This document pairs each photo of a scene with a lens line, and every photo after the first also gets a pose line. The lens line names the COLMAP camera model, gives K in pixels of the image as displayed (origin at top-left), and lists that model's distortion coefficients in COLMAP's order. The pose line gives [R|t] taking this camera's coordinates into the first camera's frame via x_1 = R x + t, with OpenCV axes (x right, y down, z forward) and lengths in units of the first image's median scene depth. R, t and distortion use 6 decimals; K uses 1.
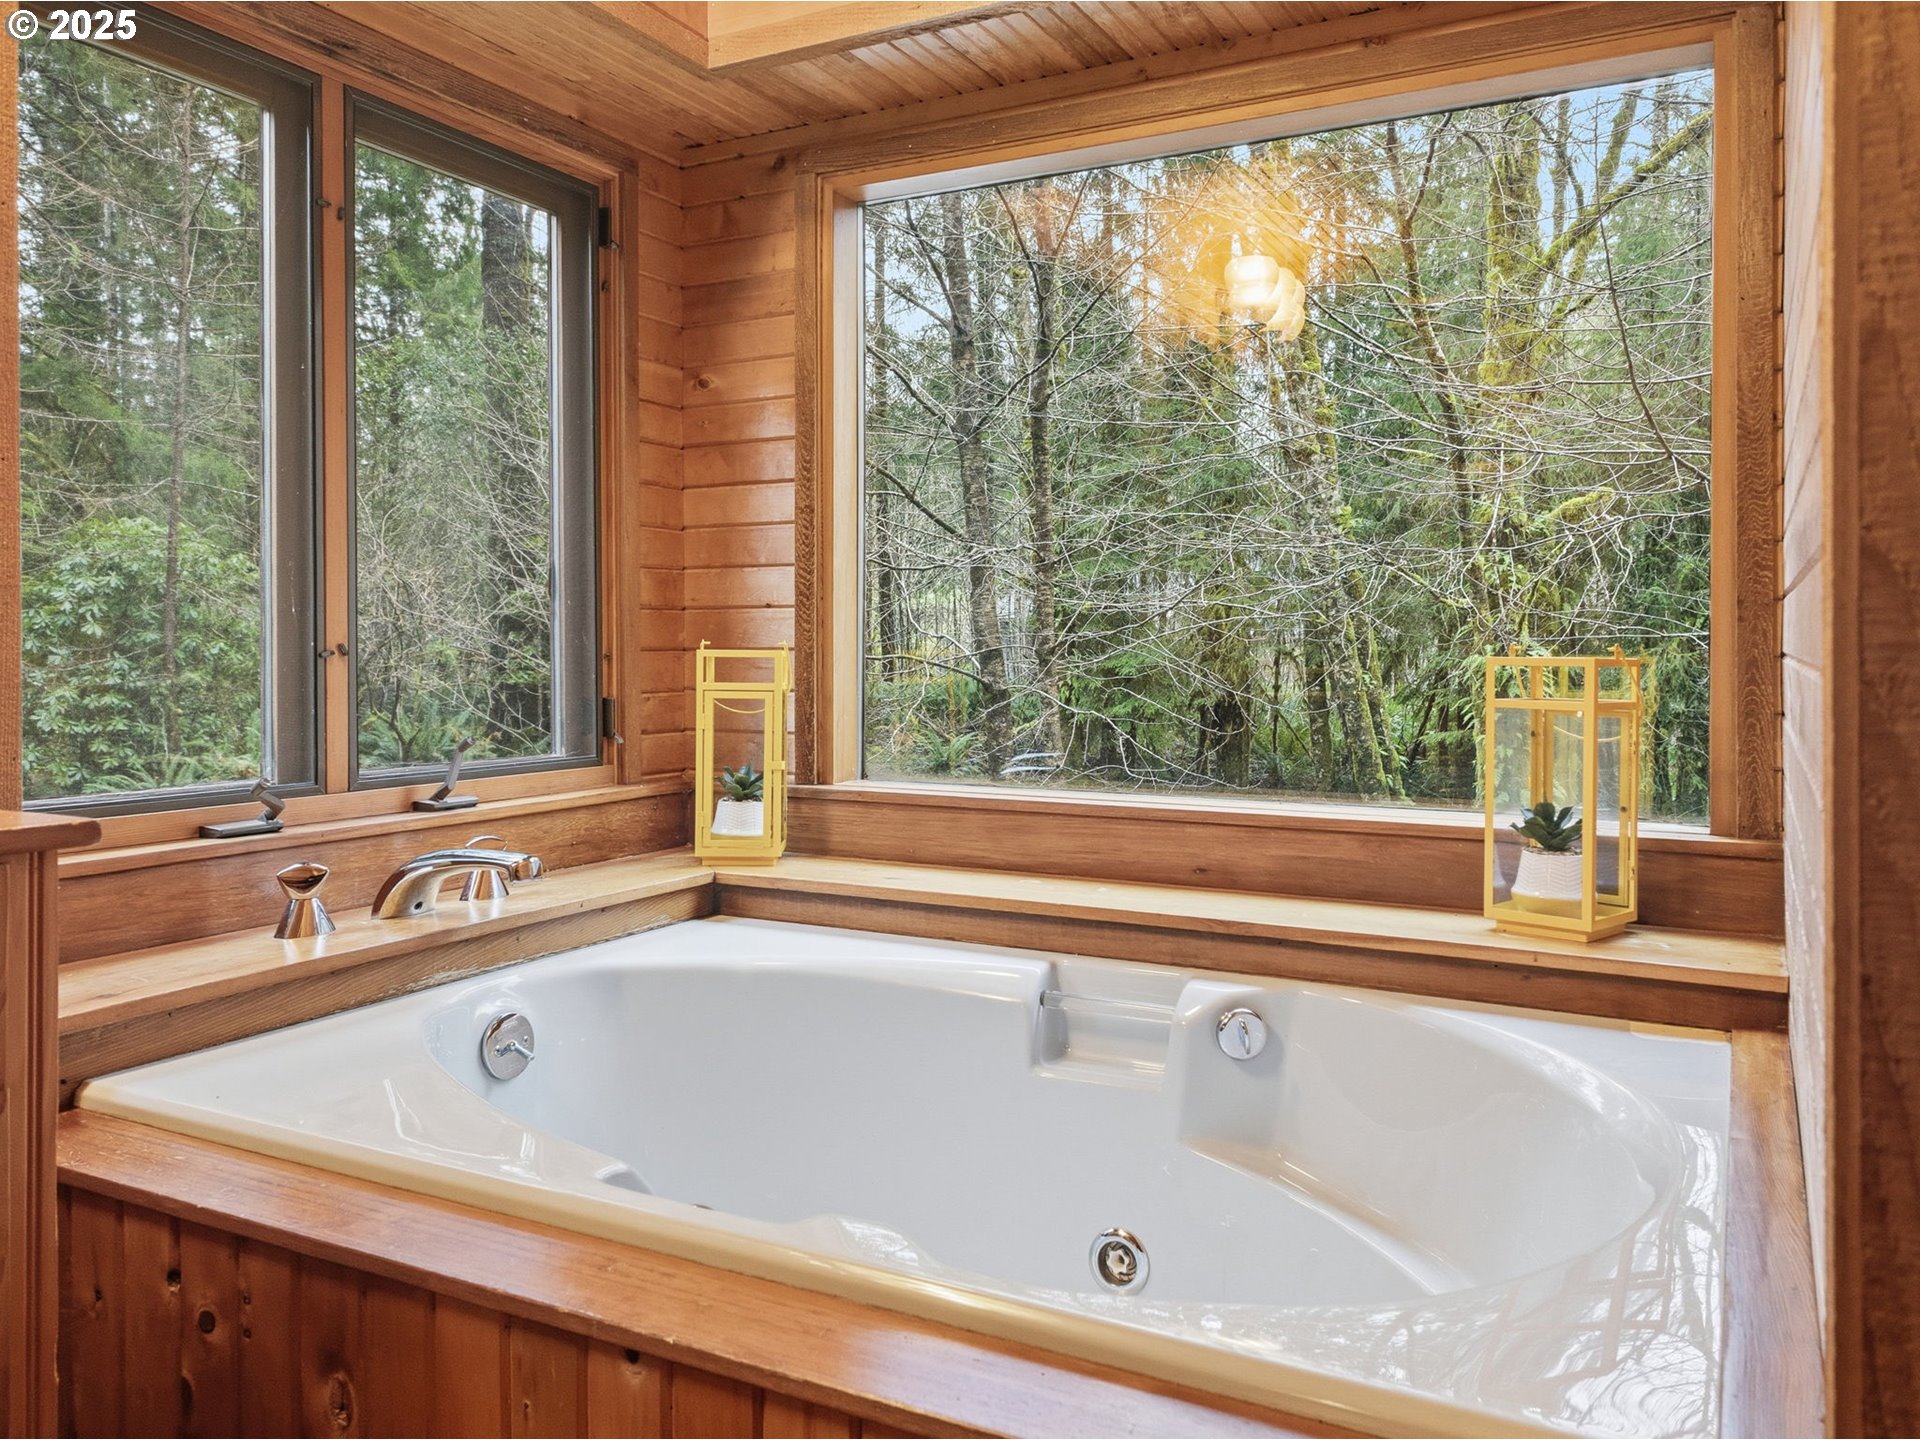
lens RADIAL K [[1472.7, 0, 959.5], [0, 1472.7, 638.0], [0, 0, 1]] dist [0.006018, -0.001626]
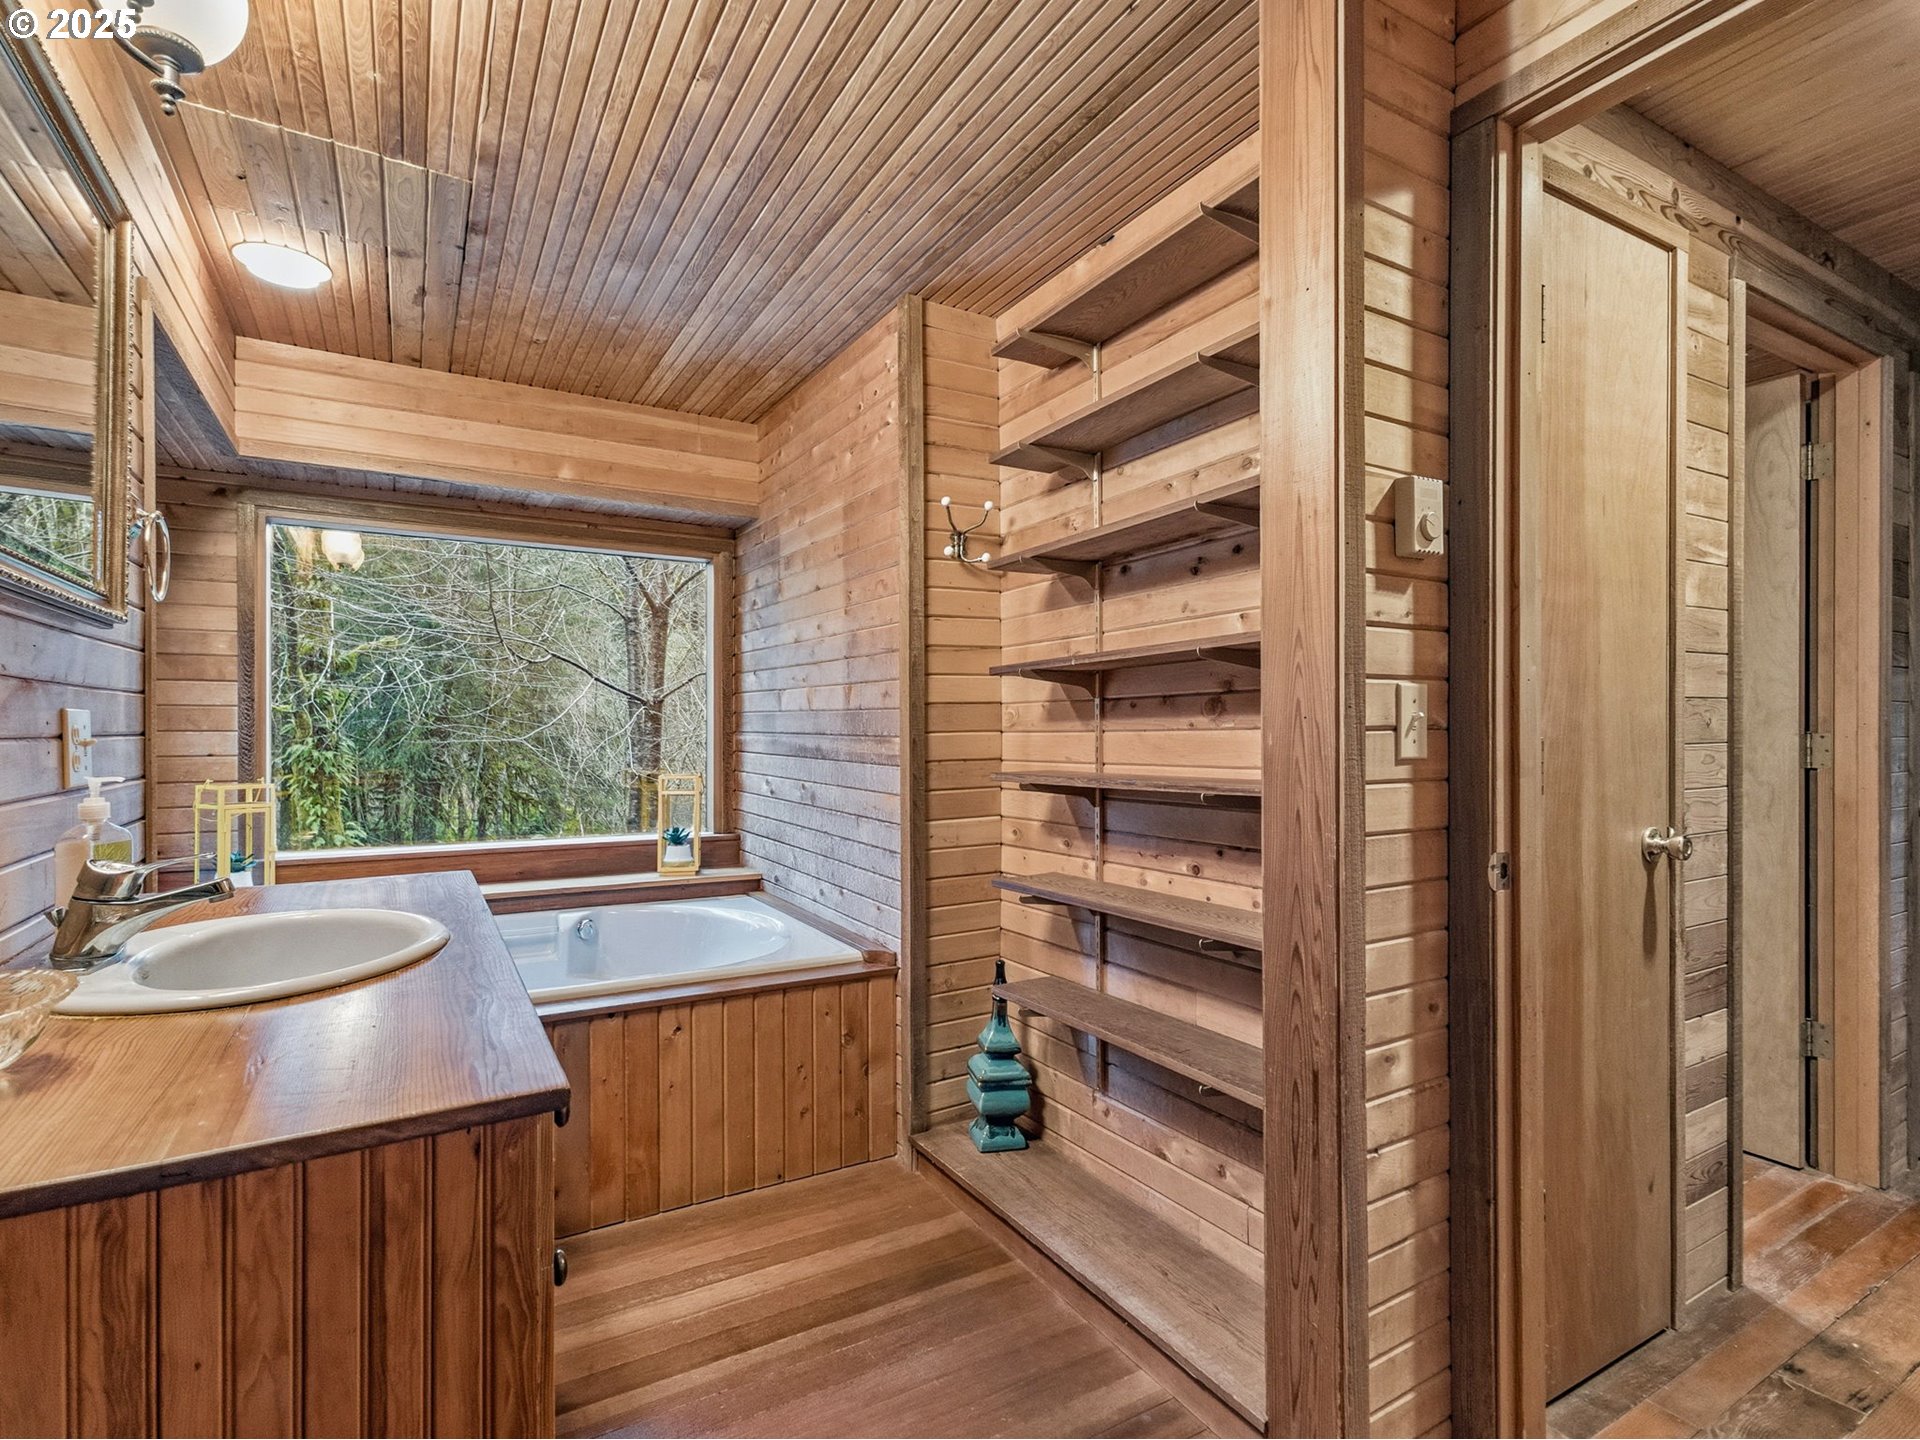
lens RADIAL K [[930.3, 0, 963.6], [0, 930.3, 715.6], [0, 0, 1]] dist [-0.003523, -0.000497]
pose [[0.530512, 0.011859, 0.847595, -0.626499], [-0.002556, 0.999920, -0.012391, -0.061974], [-0.847674, 0.004407, 0.530499, -0.304982]]
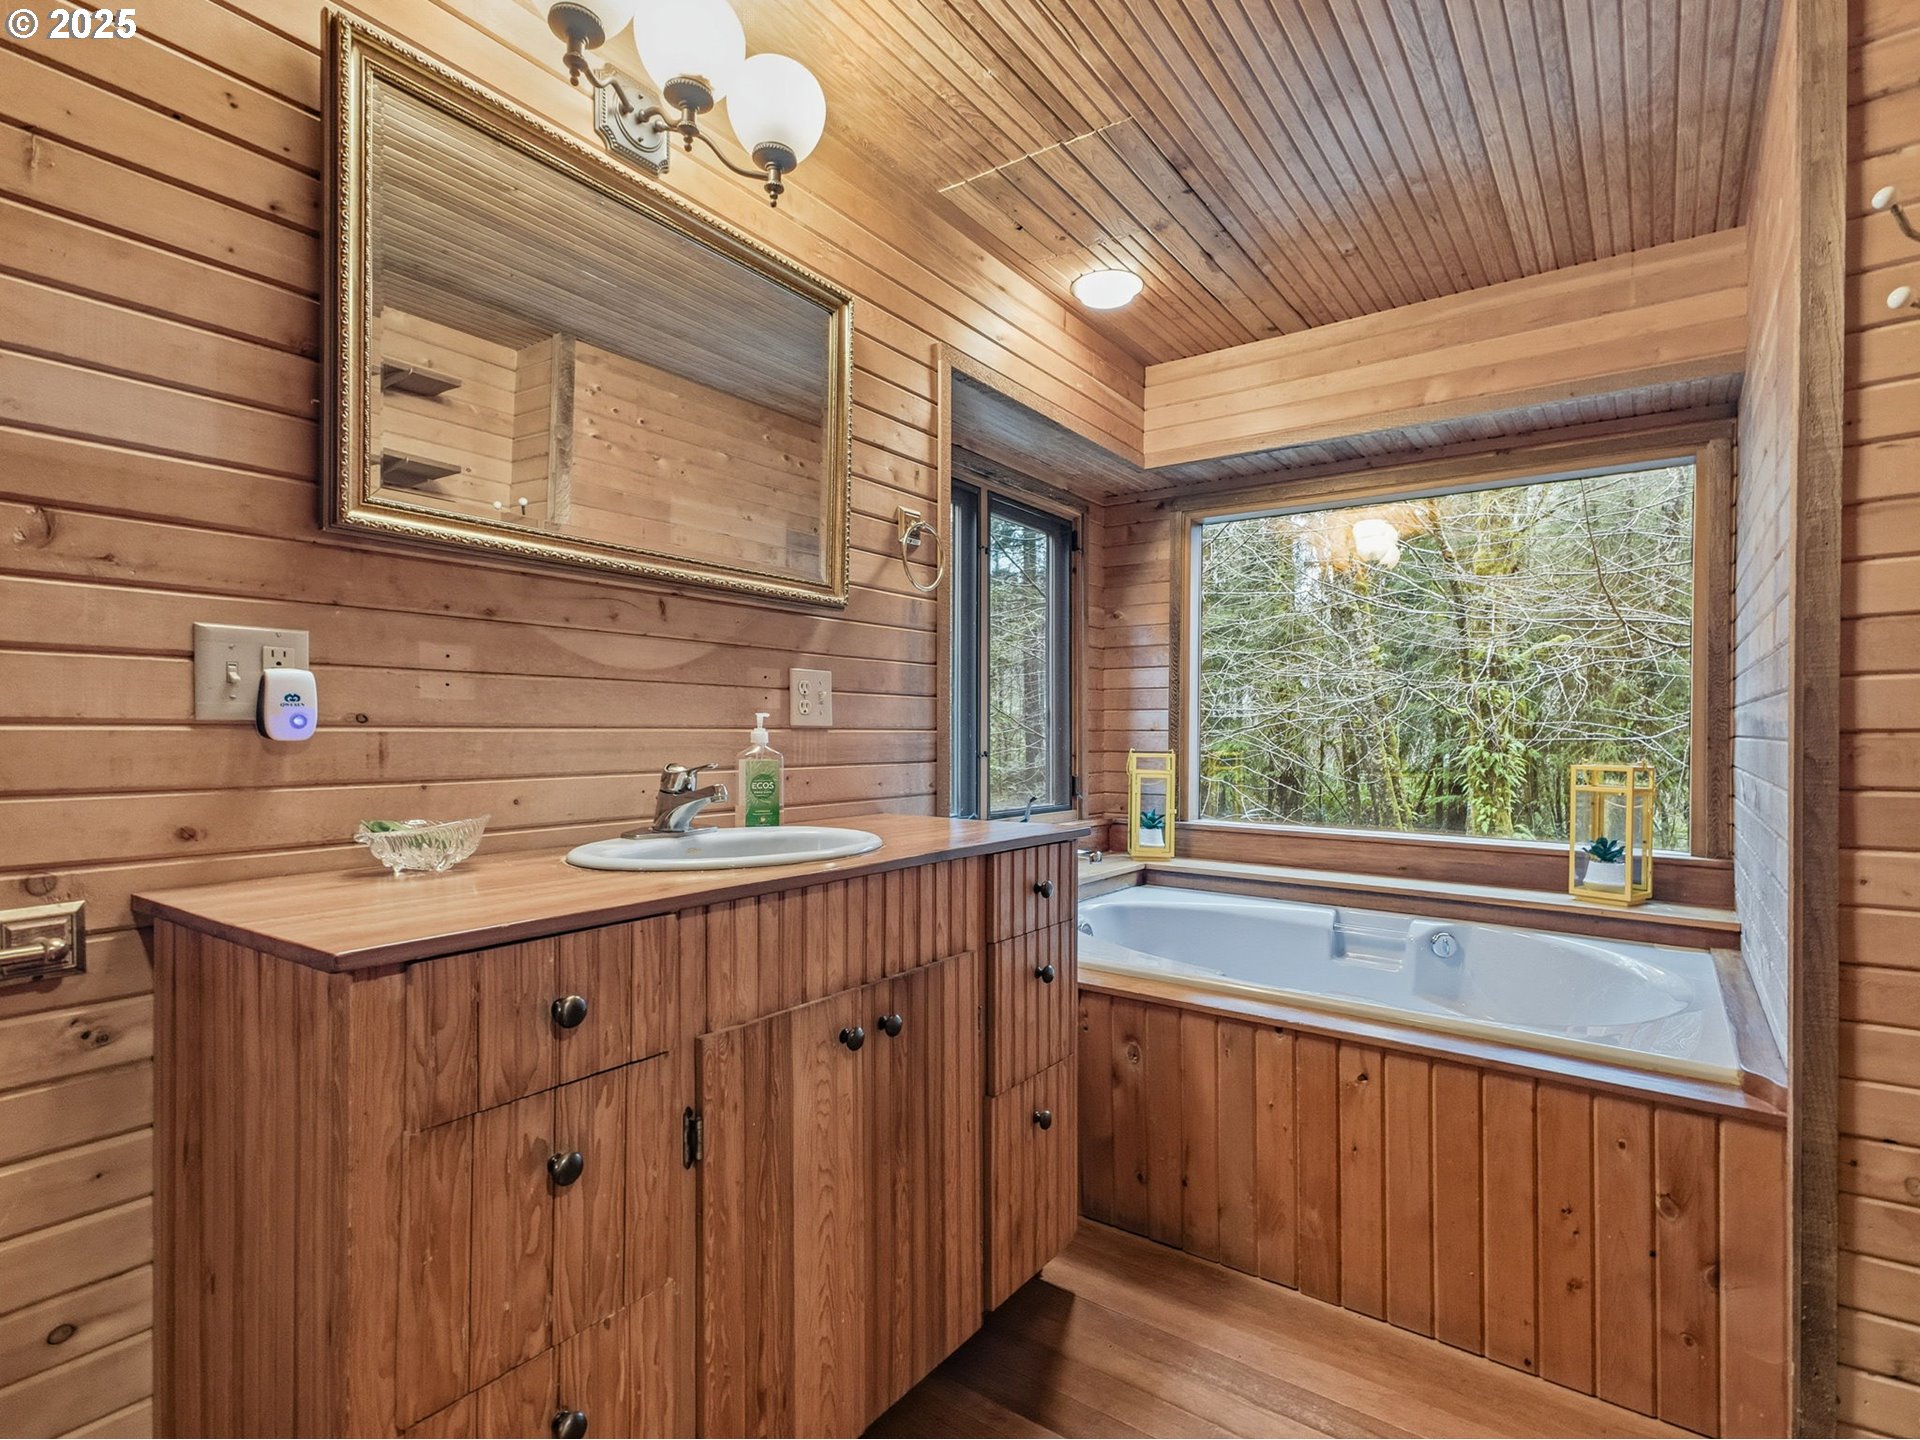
lens RADIAL K [[950.3, 0, 960.7], [0, 950.3, 726.2], [0, 0, 1]] dist [0.003950, 0.000692]
pose [[0.989672, 0.006496, -0.143207, -0.223115], [-0.006880, 0.999974, -0.002189, -0.024841], [0.143189, 0.003152, 0.989690, -0.324233]]
